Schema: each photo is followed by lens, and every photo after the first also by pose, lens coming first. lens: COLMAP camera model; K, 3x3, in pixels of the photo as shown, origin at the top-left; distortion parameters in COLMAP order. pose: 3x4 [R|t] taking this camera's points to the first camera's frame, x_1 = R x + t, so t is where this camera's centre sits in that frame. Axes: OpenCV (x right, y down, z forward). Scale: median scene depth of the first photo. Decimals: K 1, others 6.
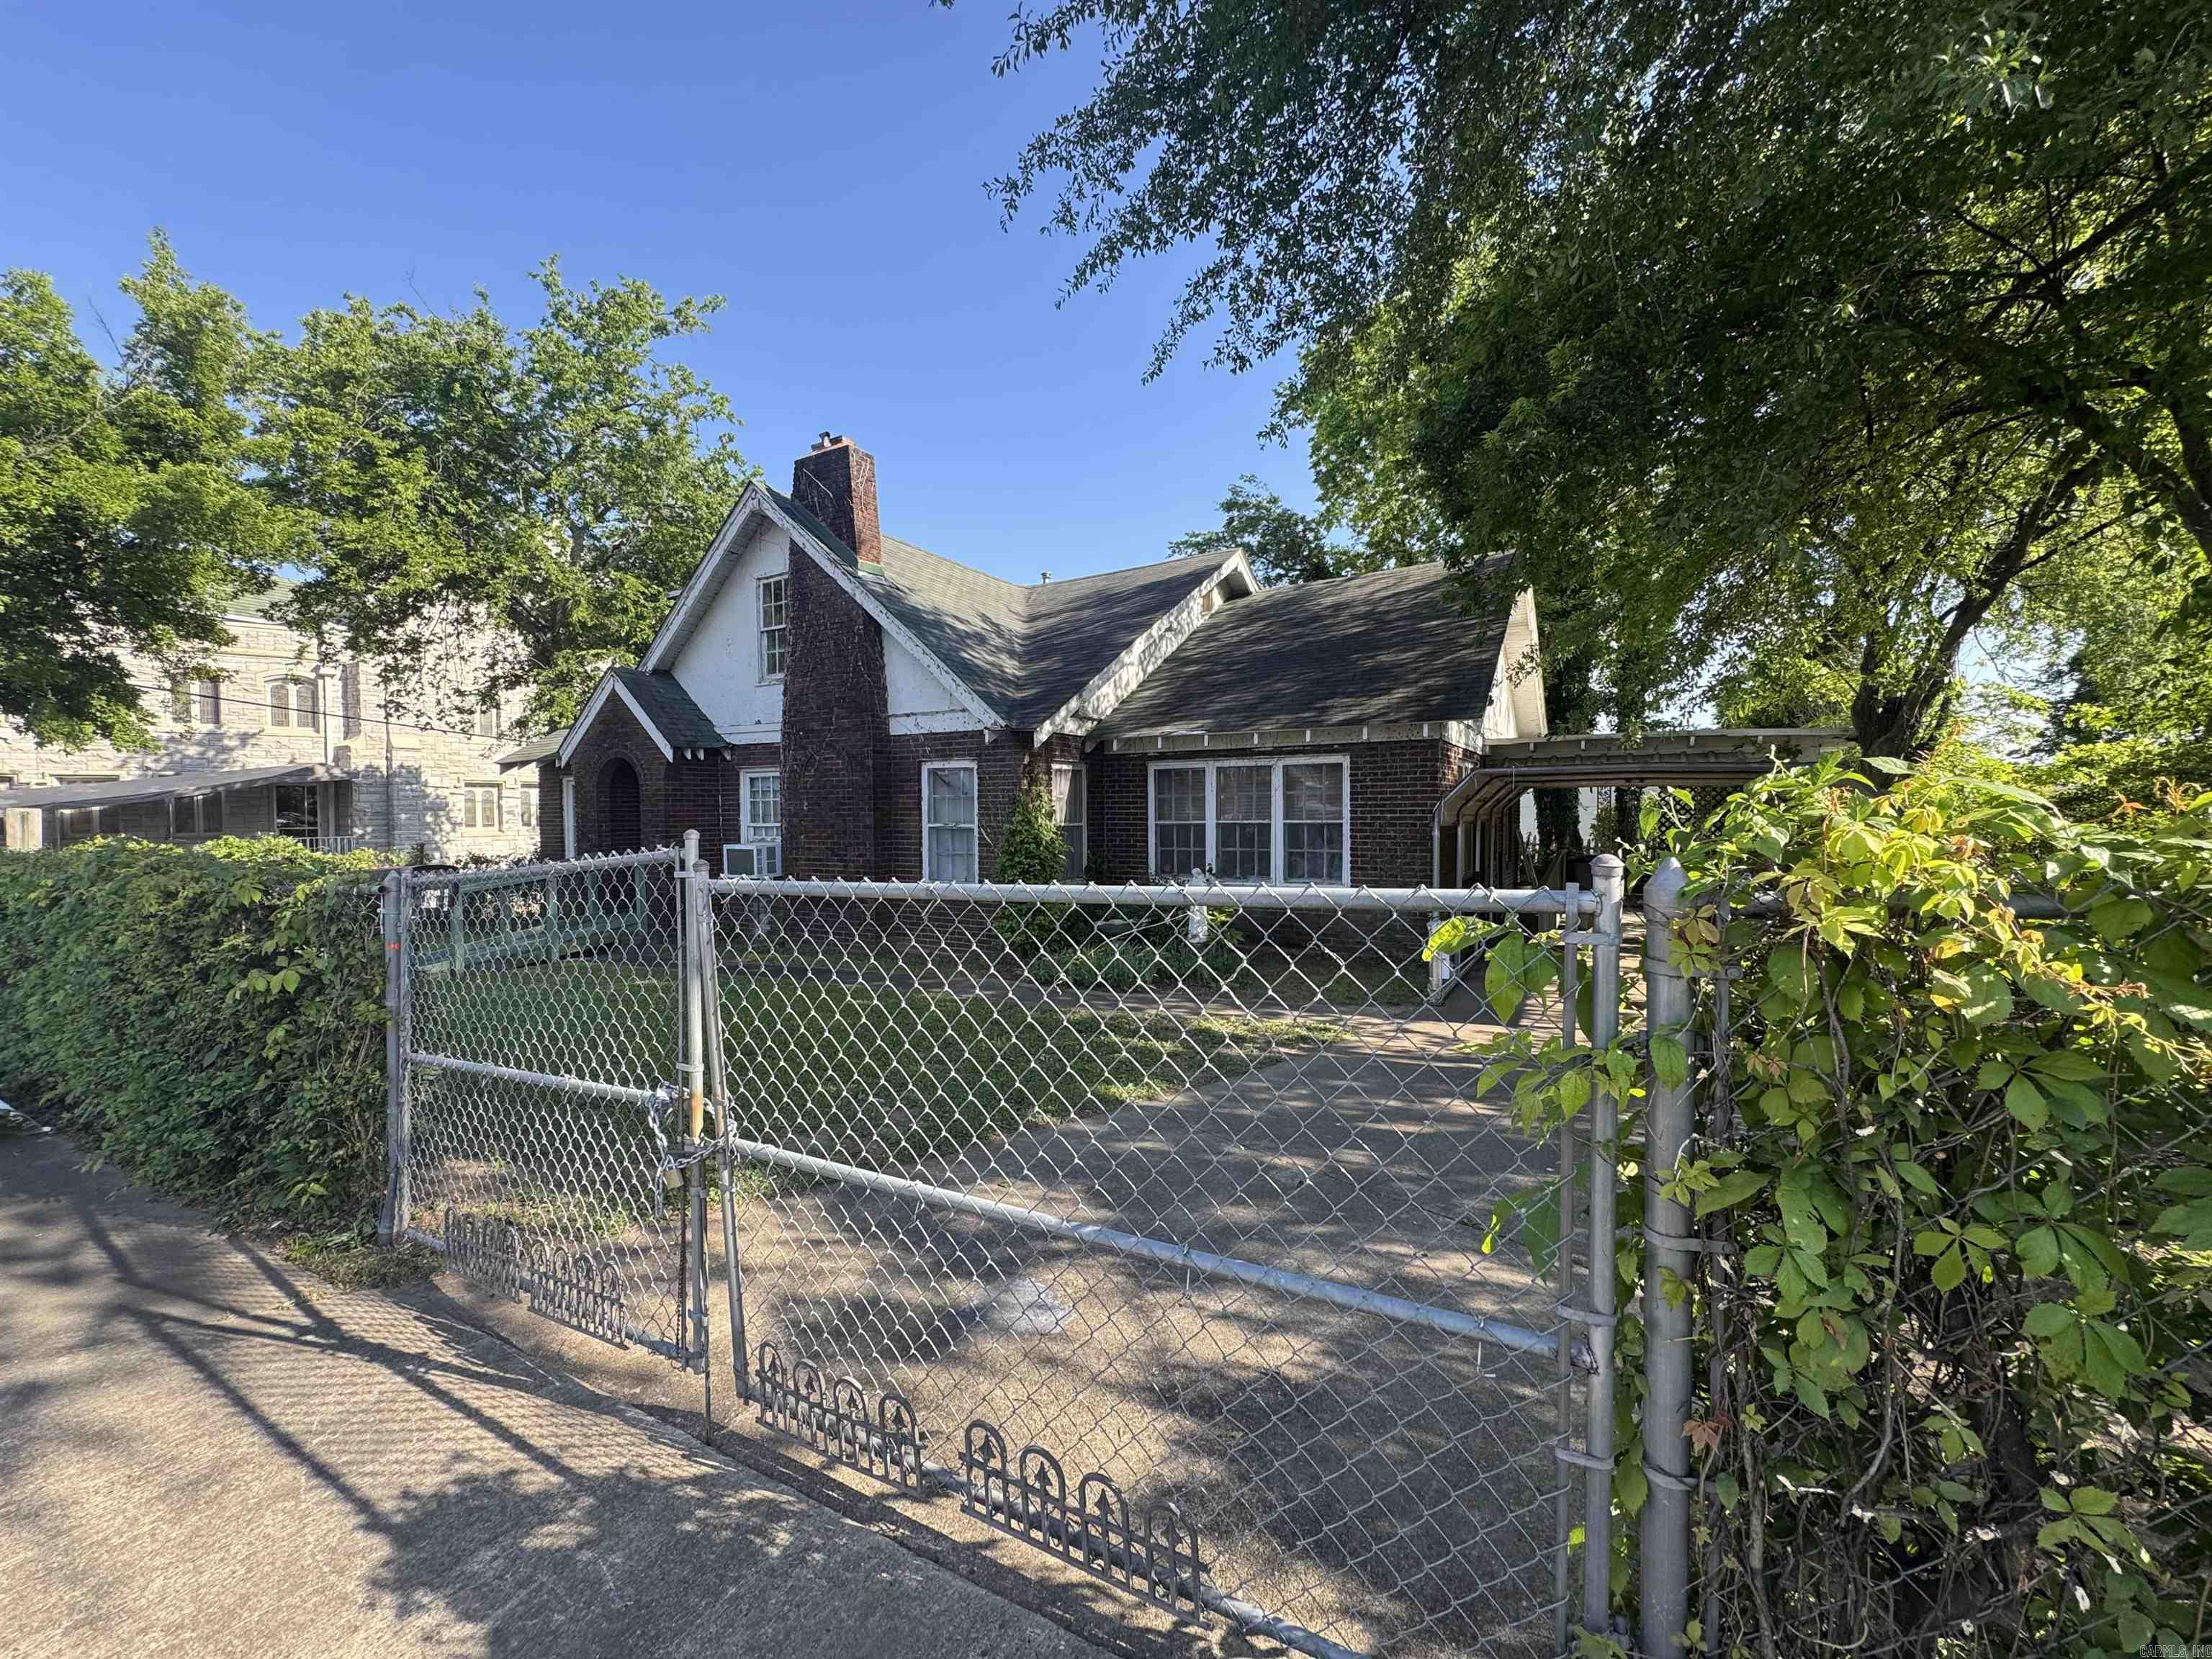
lens RADIAL K [[881.0, 0, 1111.7], [0, 881.0, 833.6], [0, 0, 1]] dist [0.000563, -0.000625]
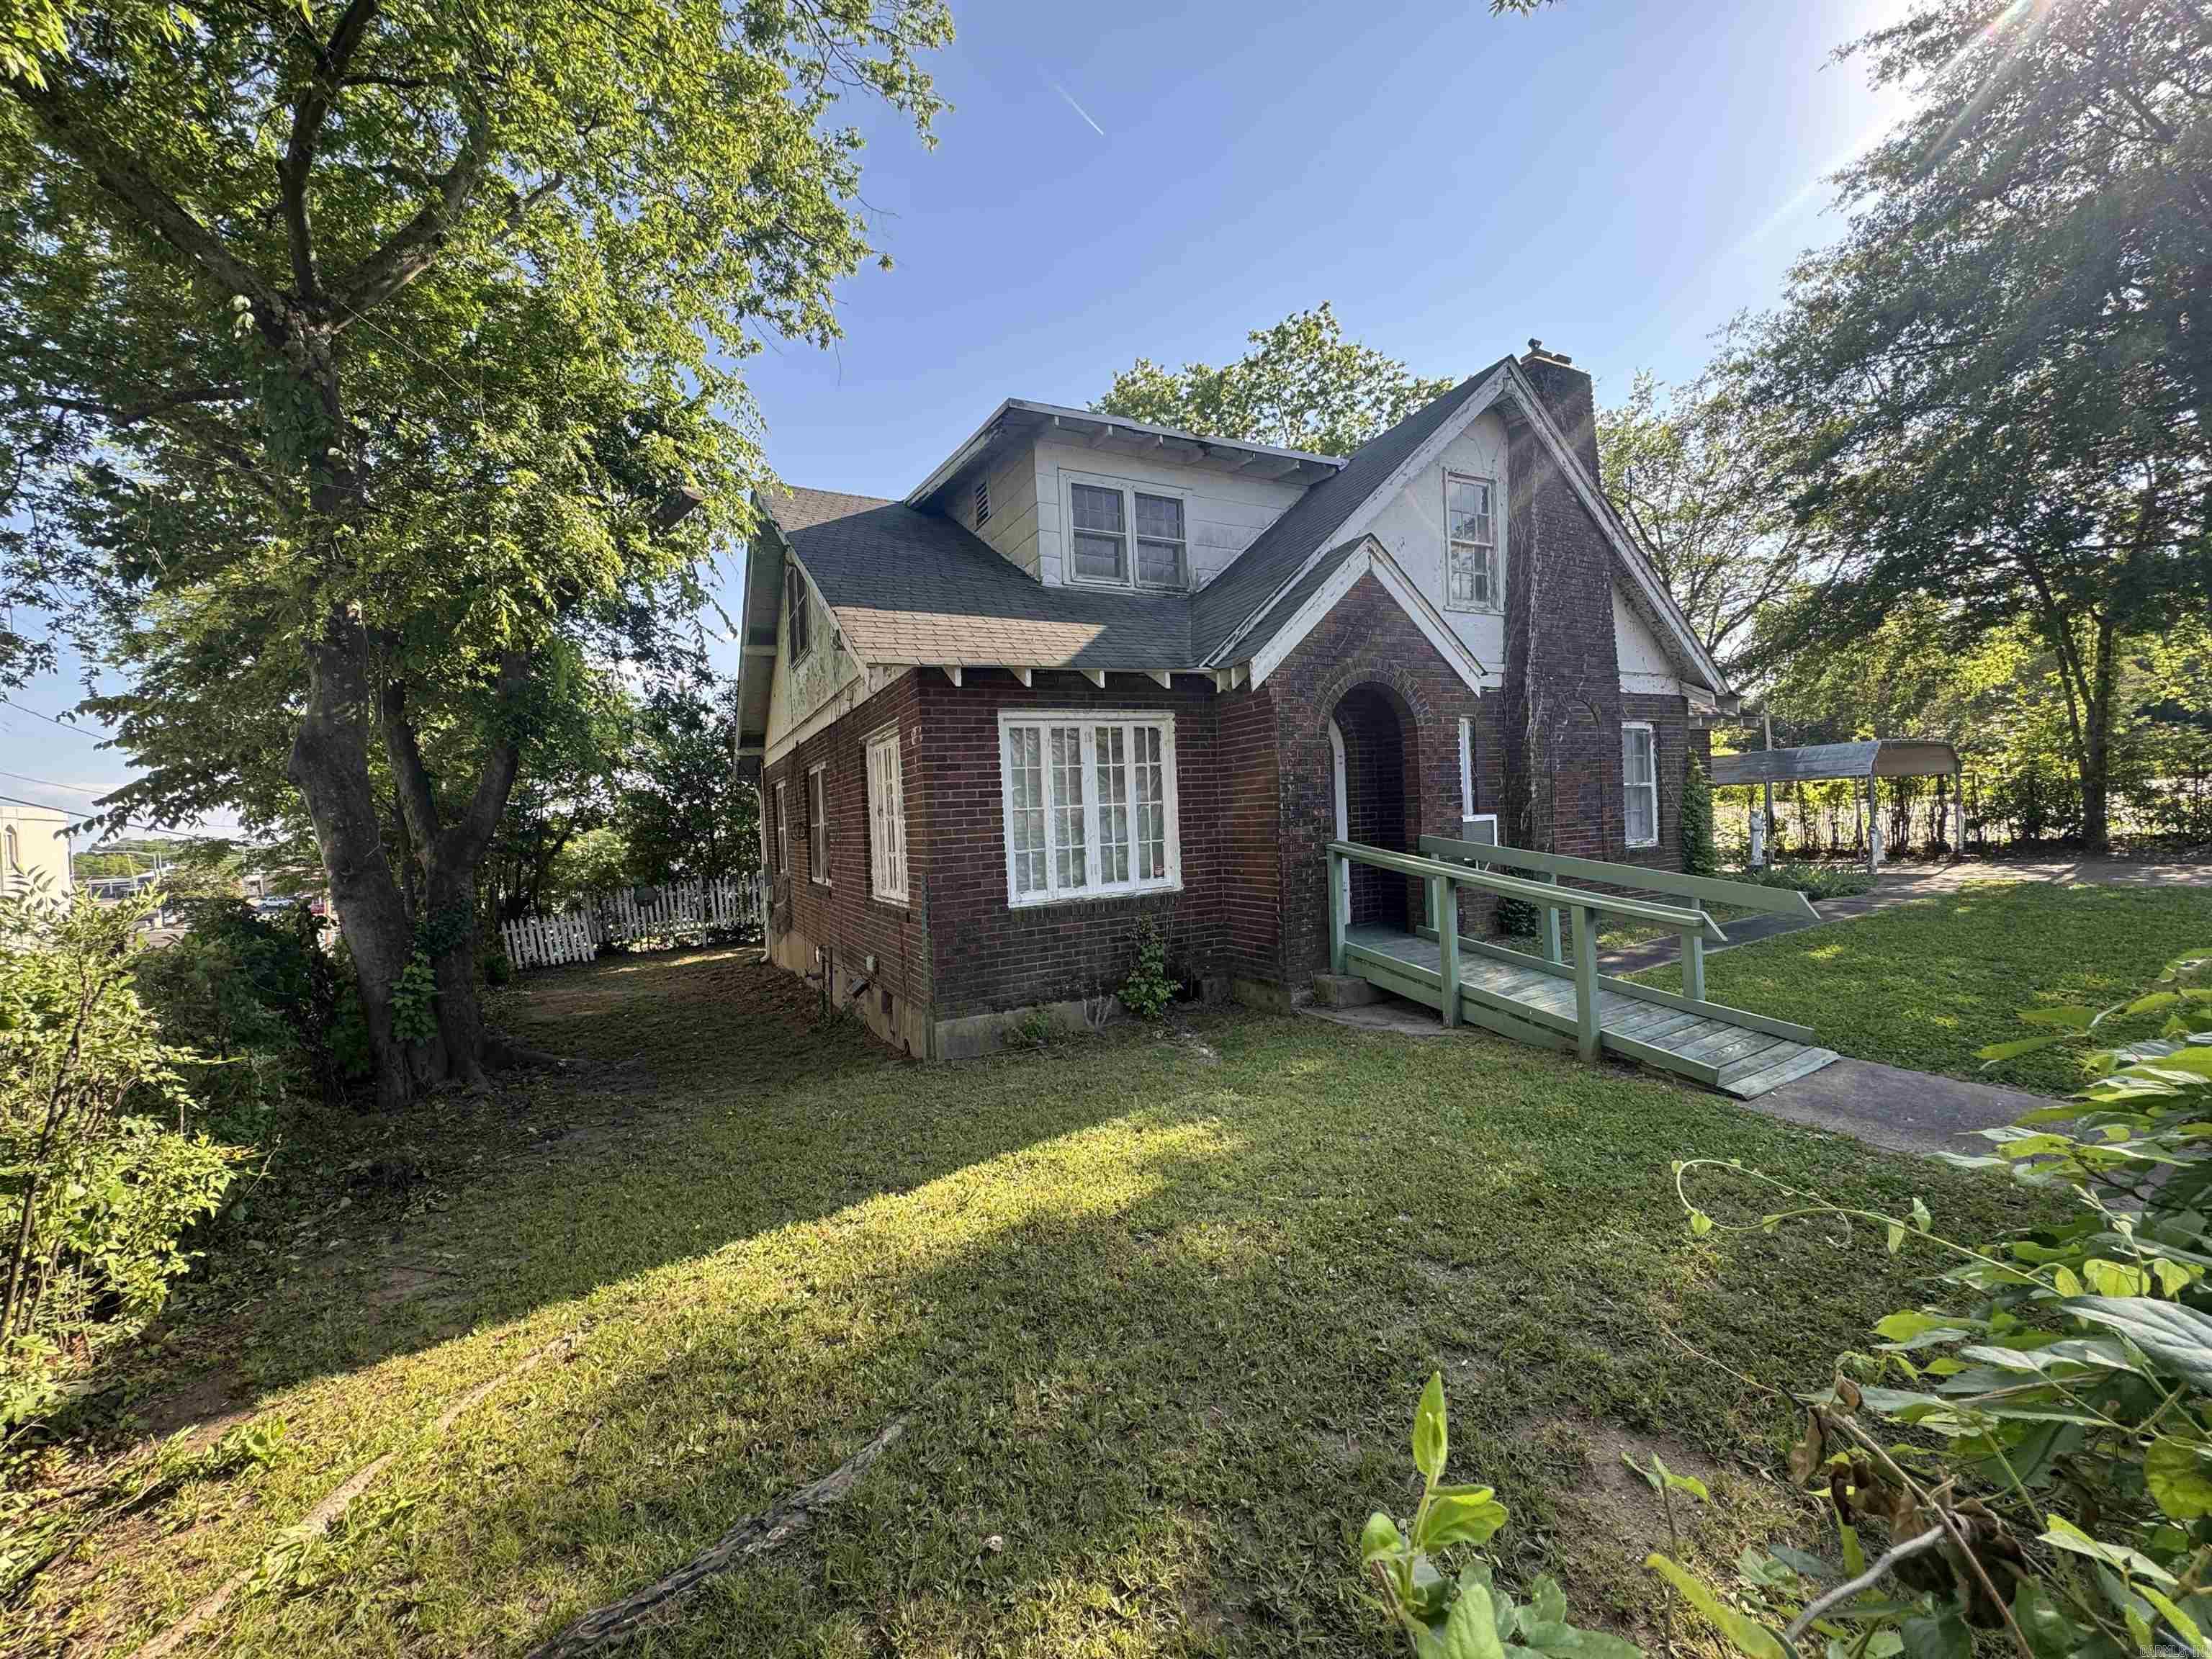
lens RADIAL K [[881.0, 0, 1111.7], [0, 881.0, 833.6], [0, 0, 1]] dist [0.000563, -0.000625]
pose [[0.534743, -0.030521, 0.844464, -1.087017], [0.067830, 0.997673, -0.006895, 0.010824], [-0.842288, 0.060967, 0.535569, 0.761020]]
